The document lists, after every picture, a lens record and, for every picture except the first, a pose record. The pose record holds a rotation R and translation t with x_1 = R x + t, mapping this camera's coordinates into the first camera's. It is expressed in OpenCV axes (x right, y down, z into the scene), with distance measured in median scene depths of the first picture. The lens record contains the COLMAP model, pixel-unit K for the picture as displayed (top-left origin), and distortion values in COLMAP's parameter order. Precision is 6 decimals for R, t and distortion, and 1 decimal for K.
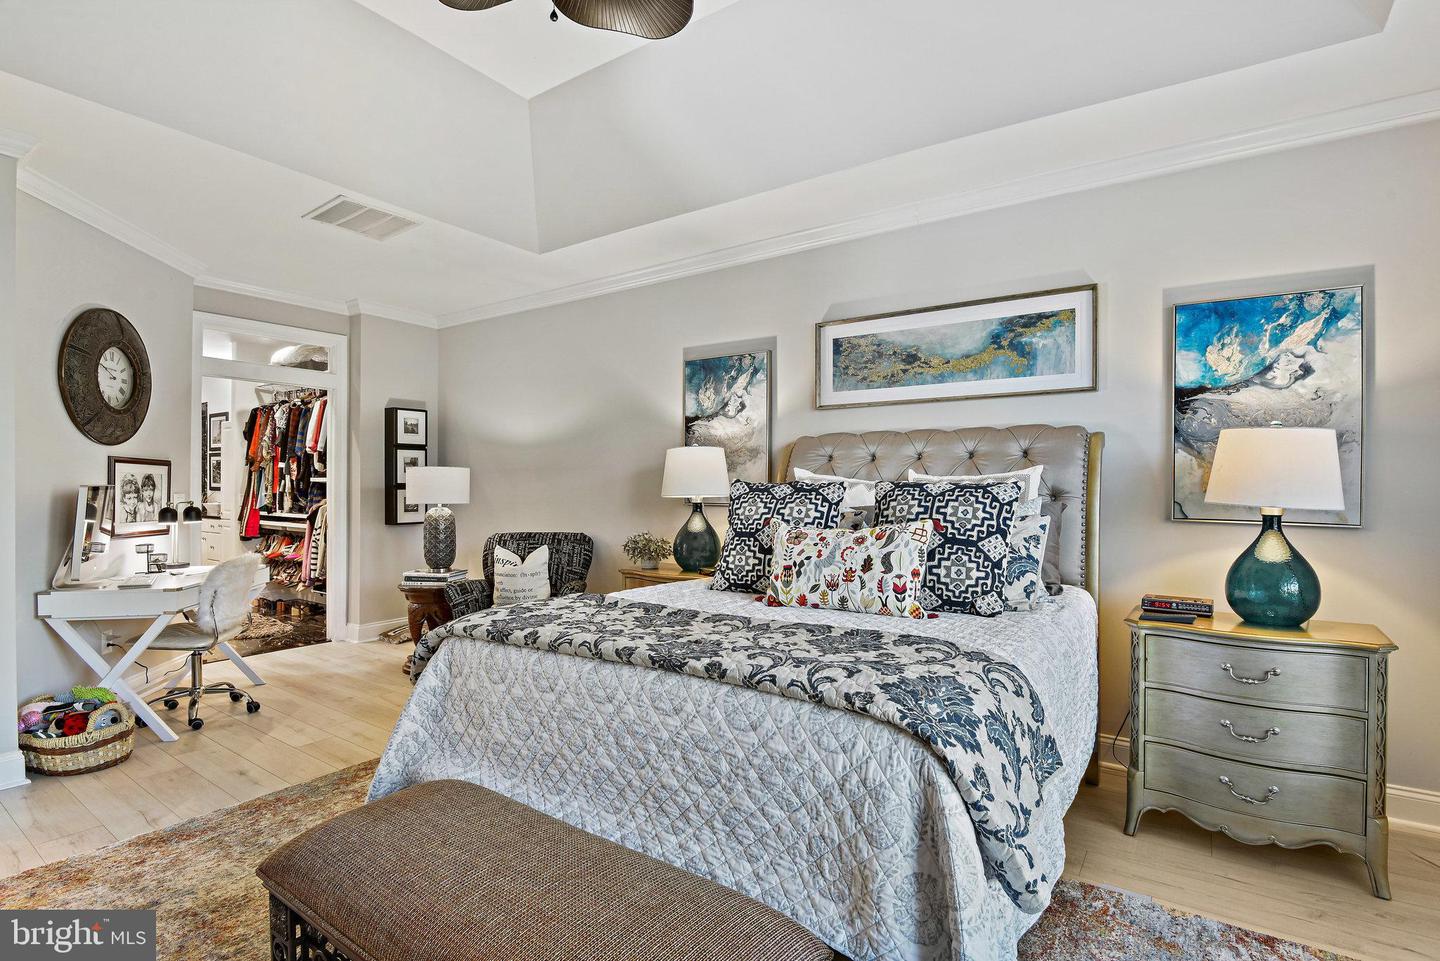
lens RADIAL K [[694.3, 0, 723.6], [0, 694.3, 492.3], [0, 0, 1]] dist [-0.004387, -0.011703]
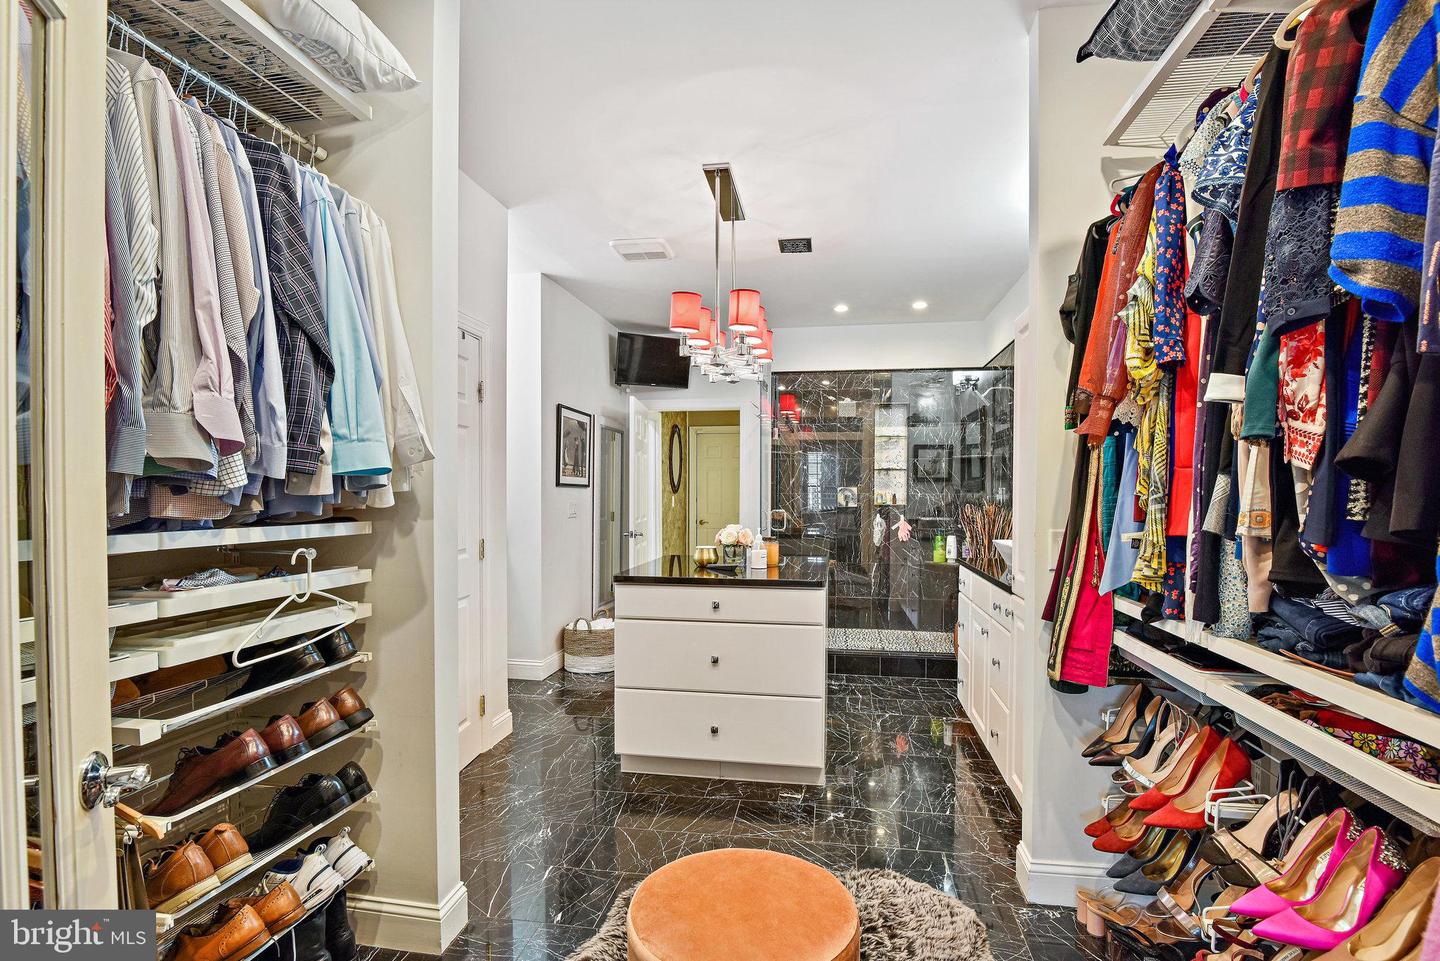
lens RADIAL K [[694.3, 0, 723.6], [0, 694.3, 492.3], [0, 0, 1]] dist [-0.004387, -0.011703]
pose [[0.431883, -0.001985, -0.901928, -0.515638], [-0.006374, 0.999966, -0.005253, -0.010566], [0.901907, 0.008017, 0.431855, 0.778662]]
